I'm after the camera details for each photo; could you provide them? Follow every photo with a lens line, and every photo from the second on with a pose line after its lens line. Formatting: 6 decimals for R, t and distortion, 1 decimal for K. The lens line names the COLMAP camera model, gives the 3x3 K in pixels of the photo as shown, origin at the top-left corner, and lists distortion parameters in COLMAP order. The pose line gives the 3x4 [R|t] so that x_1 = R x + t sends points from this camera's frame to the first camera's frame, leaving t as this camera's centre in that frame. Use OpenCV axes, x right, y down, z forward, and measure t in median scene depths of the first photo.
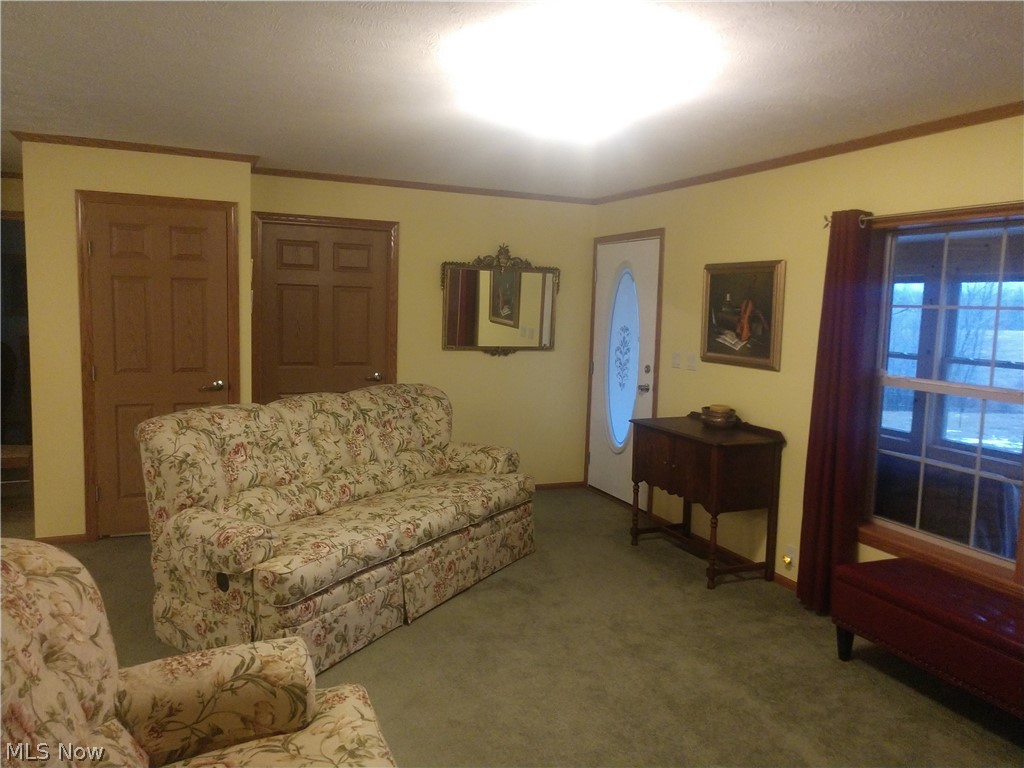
lens RADIAL K [[761.7, 0, 512.0], [0, 761.7, 384.0], [0, 0, 1]] dist [0.016914, 0.006746]
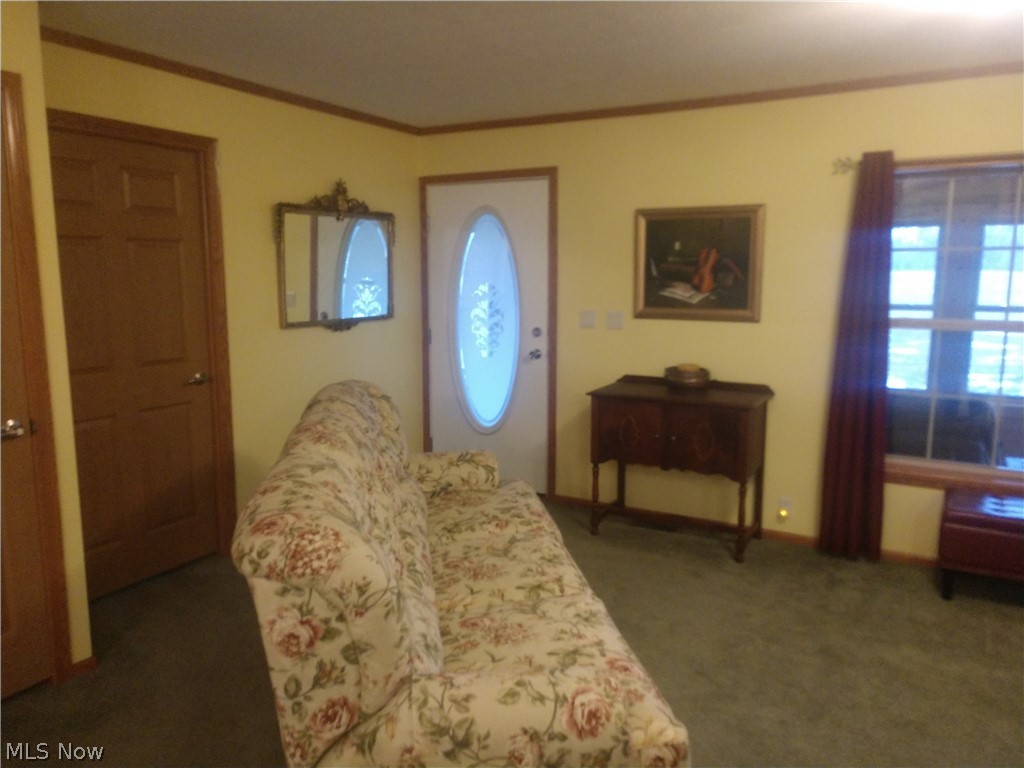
lens RADIAL K [[761.7, 0, 512.0], [0, 761.7, 384.0], [0, 0, 1]] dist [0.016914, 0.006746]
pose [[0.797421, -0.121535, 0.591058, -0.442335], [0.088246, 0.992464, 0.085017, -0.045545], [-0.596936, -0.015636, 0.802136, 0.392182]]
